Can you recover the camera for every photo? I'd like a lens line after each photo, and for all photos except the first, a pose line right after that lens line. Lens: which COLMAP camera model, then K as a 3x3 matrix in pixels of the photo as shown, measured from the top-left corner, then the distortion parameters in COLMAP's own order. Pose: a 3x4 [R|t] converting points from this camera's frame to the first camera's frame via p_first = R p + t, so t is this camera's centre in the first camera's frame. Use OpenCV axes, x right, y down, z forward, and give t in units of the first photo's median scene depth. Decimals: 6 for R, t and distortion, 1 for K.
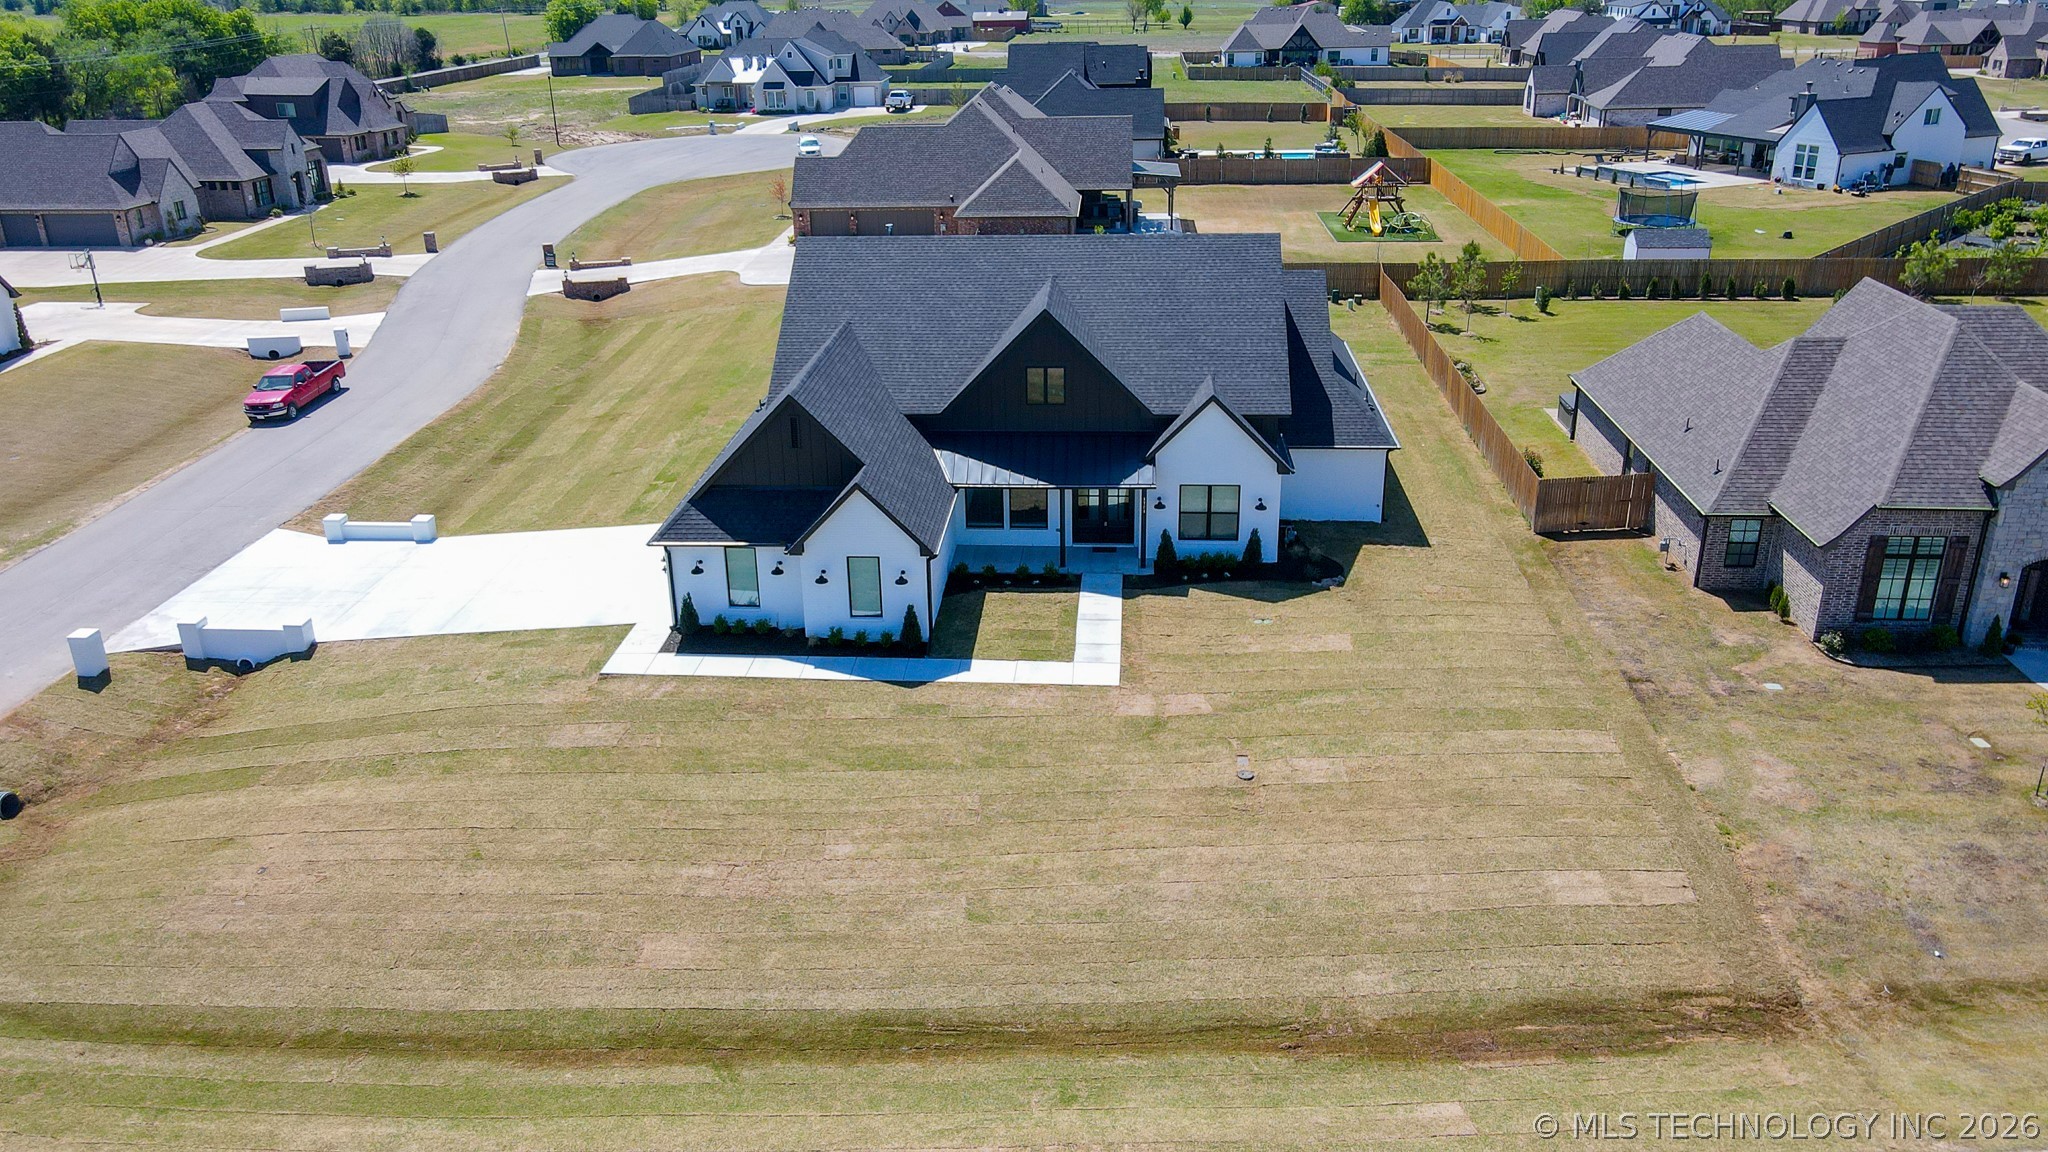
lens RADIAL K [[1500.6, 0, 1004.8], [0, 1500.6, 578.1], [0, 0, 1]] dist [0.007126, 0.009743]
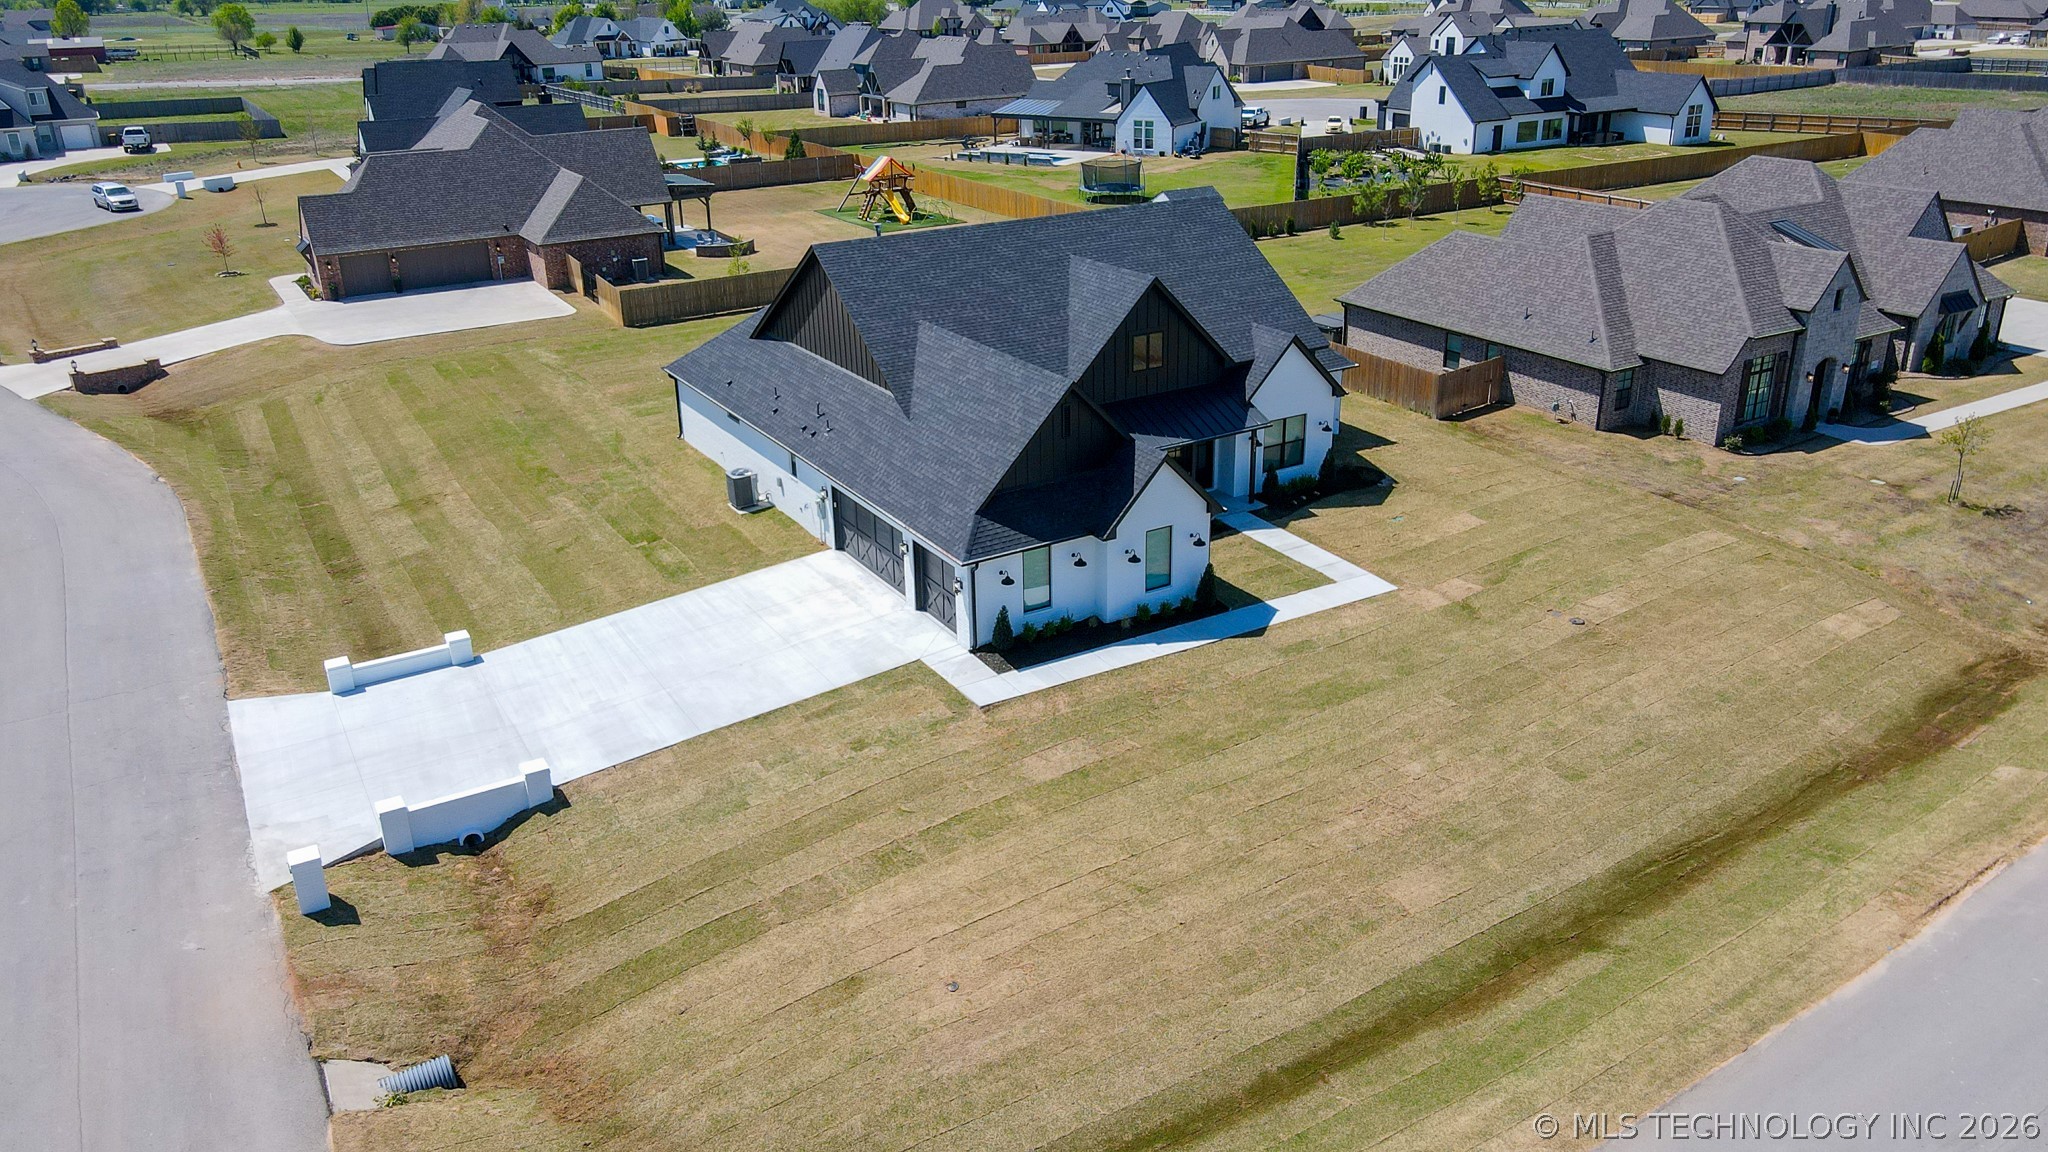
lens RADIAL K [[1500.6, 0, 1004.8], [0, 1500.6, 578.1], [0, 0, 1]] dist [0.007126, 0.009743]
pose [[0.819700, -0.219844, 0.528924, -0.741233], [0.226756, 0.972519, 0.052806, -0.060176], [-0.525998, 0.076652, 0.847025, 0.205766]]
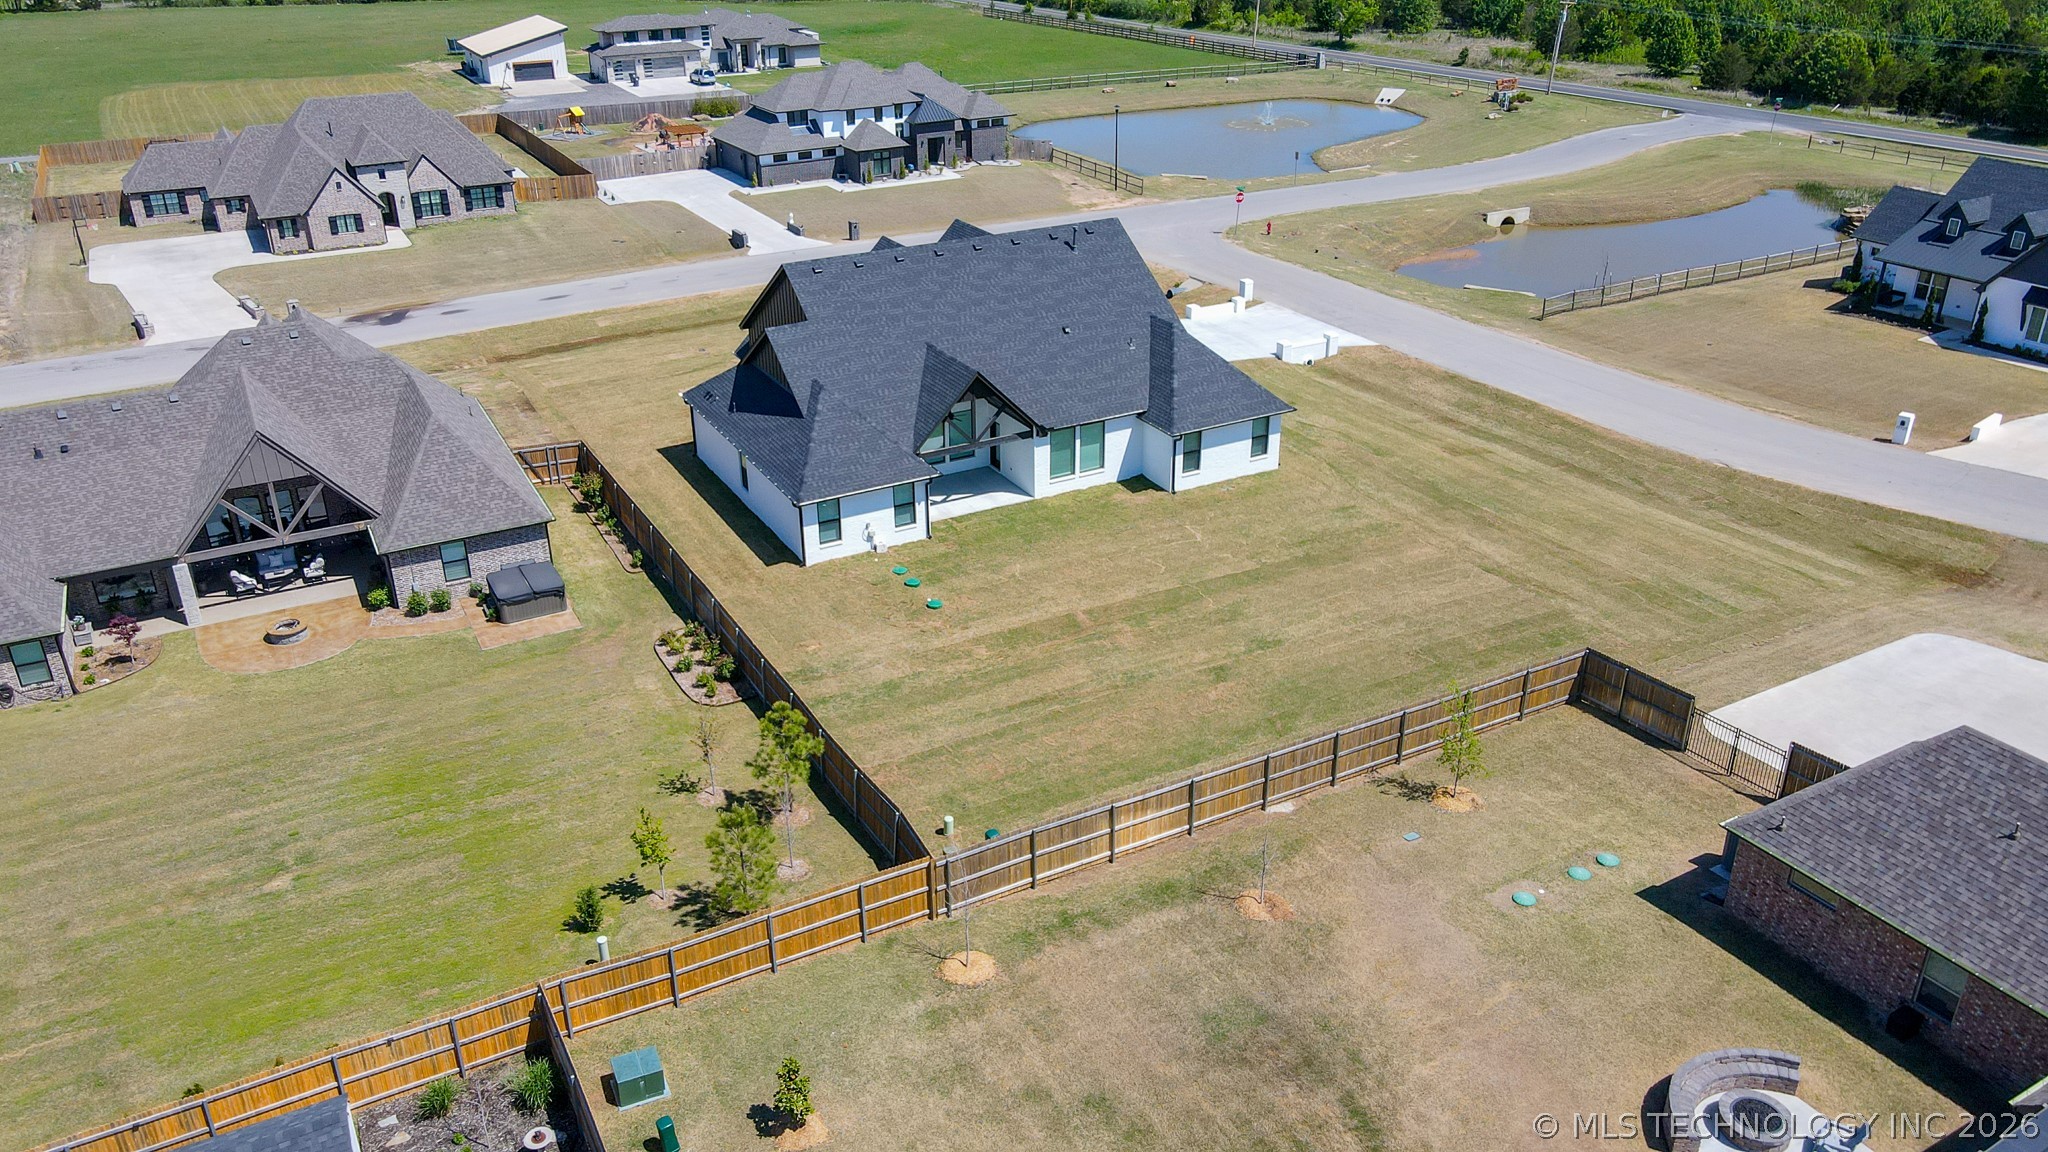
lens RADIAL K [[1500.6, 0, 1004.8], [0, 1500.6, 578.1], [0, 0, 1]] dist [0.007126, 0.009743]
pose [[-0.837524, 0.266004, -0.477278, 0.856566], [-0.185652, 0.682993, 0.706437, -1.192699], [0.513893, 0.680266, -0.522639, 2.384258]]
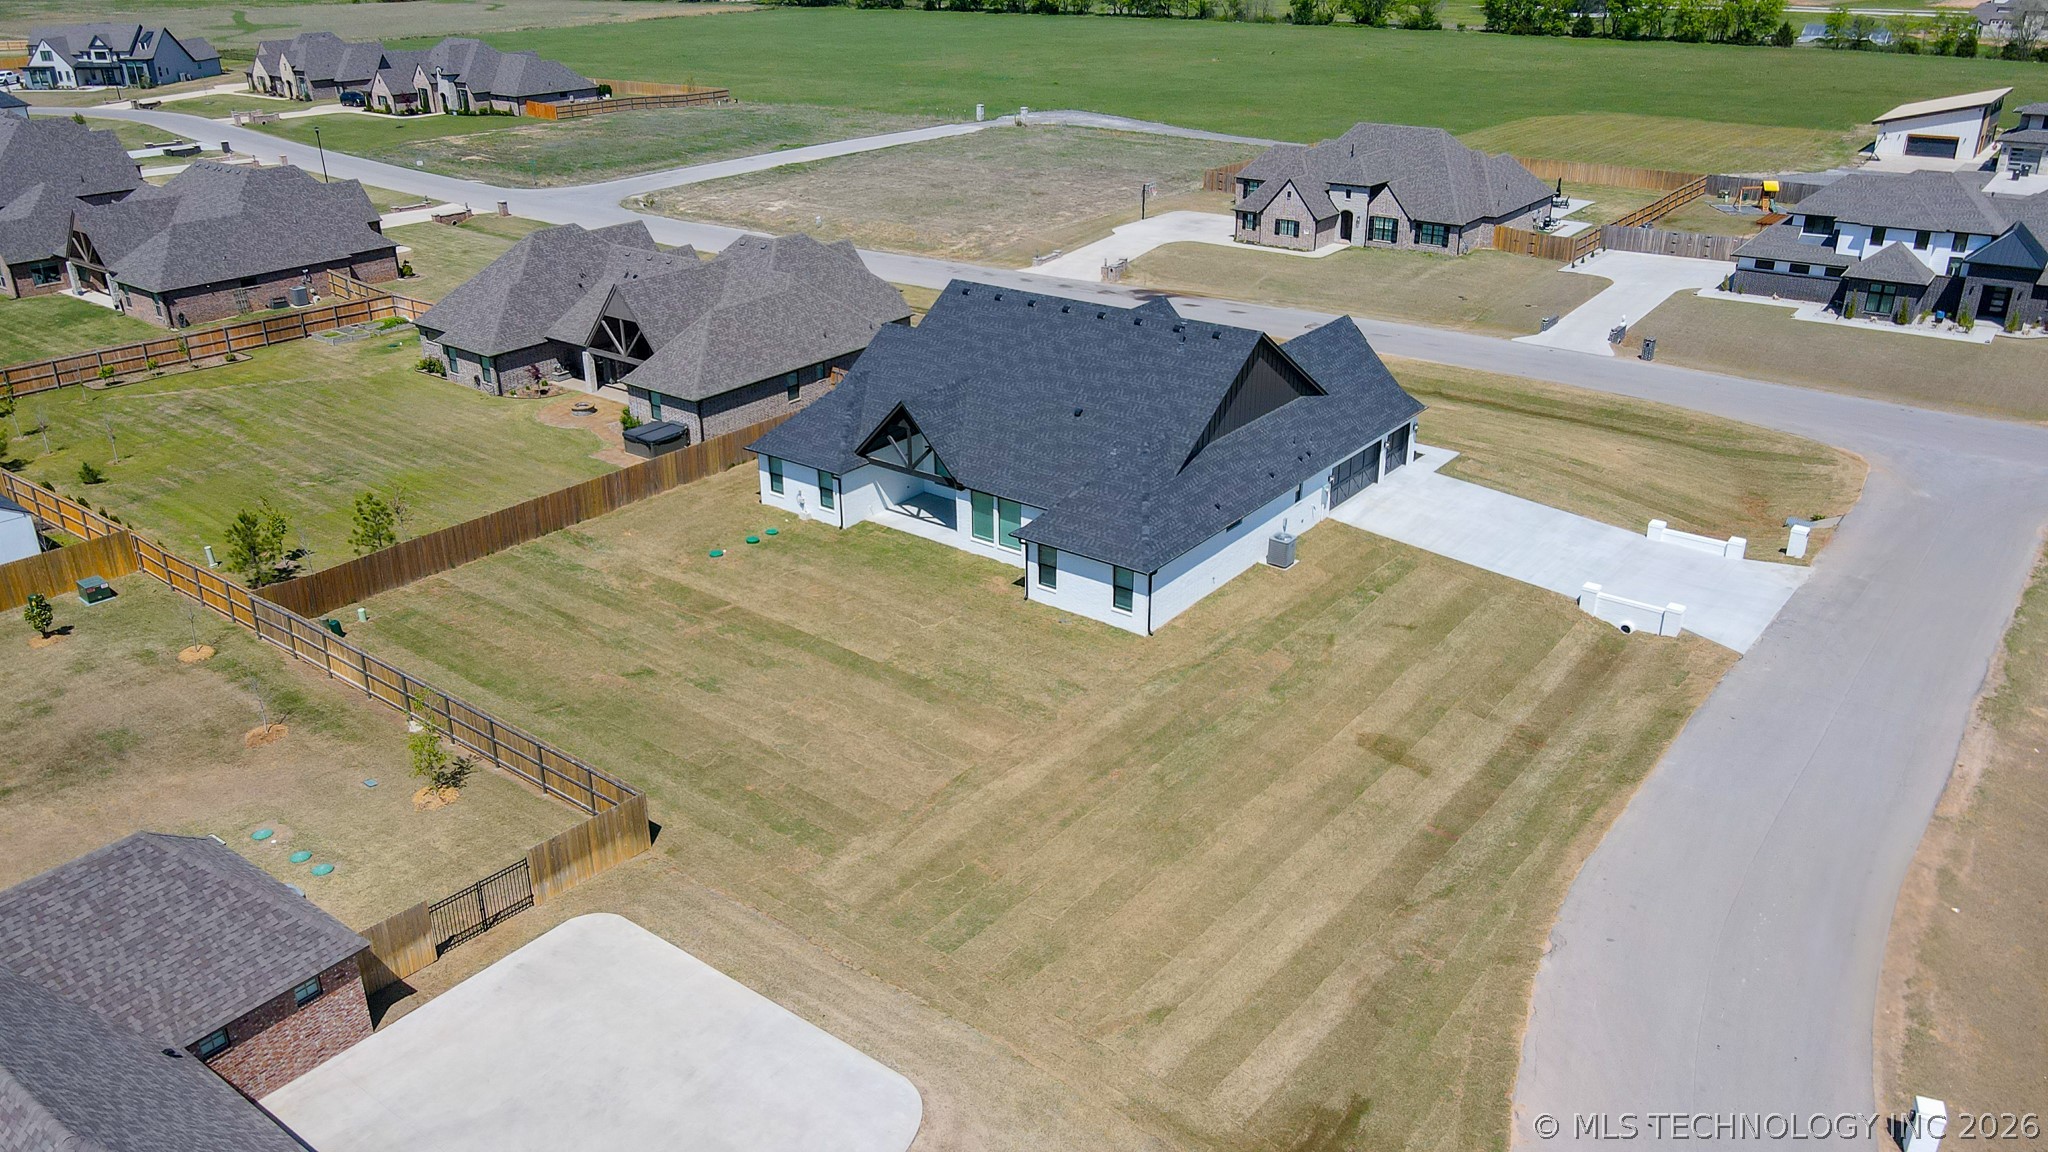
lens RADIAL K [[1500.6, 0, 1004.8], [0, 1500.6, 578.1], [0, 0, 1]] dist [0.007126, 0.009743]
pose [[-0.834614, -0.199323, 0.513507, -0.783042], [0.238059, 0.710156, 0.662576, -1.178158], [-0.496737, 0.675240, -0.545255, 2.398097]]
